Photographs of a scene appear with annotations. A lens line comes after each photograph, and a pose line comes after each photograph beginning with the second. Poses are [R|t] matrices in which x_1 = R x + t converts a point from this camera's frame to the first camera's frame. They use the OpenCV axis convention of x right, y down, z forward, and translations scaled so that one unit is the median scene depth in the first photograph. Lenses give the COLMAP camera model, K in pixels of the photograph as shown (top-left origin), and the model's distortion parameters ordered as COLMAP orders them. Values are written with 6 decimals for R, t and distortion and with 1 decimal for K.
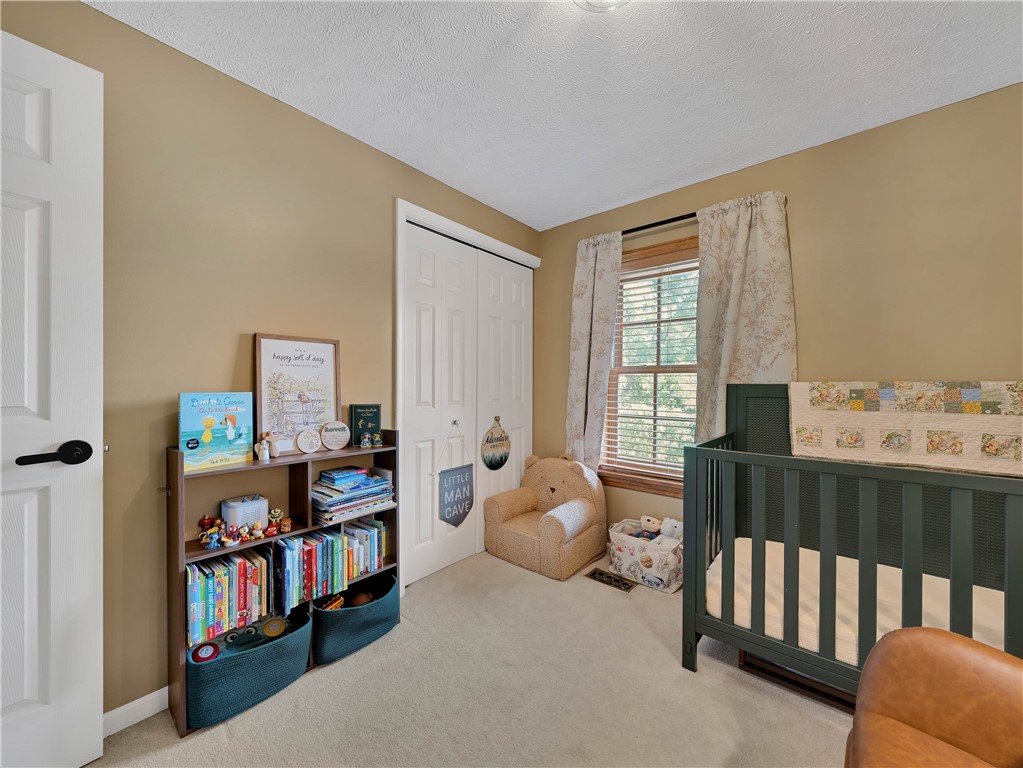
lens RADIAL K [[393.3, 0, 511.0], [0, 393.3, 384.9], [0, 0, 1]] dist [-0.000226, -0.000309]
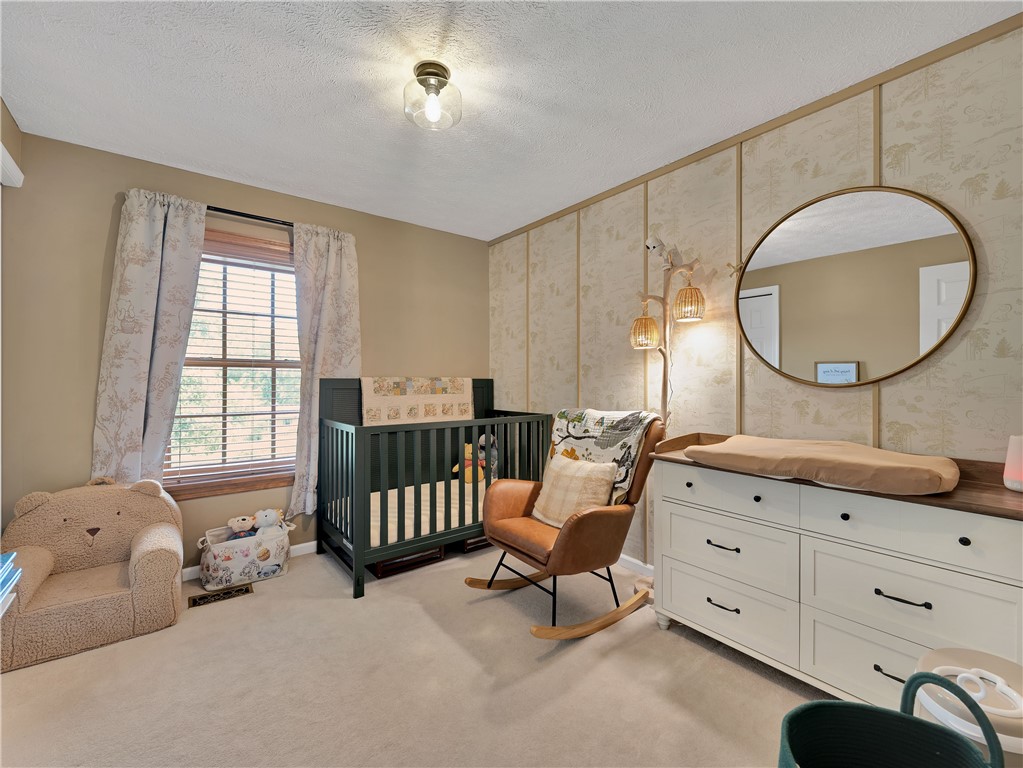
lens RADIAL K [[425.0, 0, 512.4], [0, 425.0, 381.0], [0, 0, 1]] dist [-0.000075, -0.000323]
pose [[0.205971, -0.001415, 0.978557, -0.592400], [0.003083, 0.999995, 0.000797, 0.006551], [-0.978553, 0.002853, 0.205974, 0.155104]]
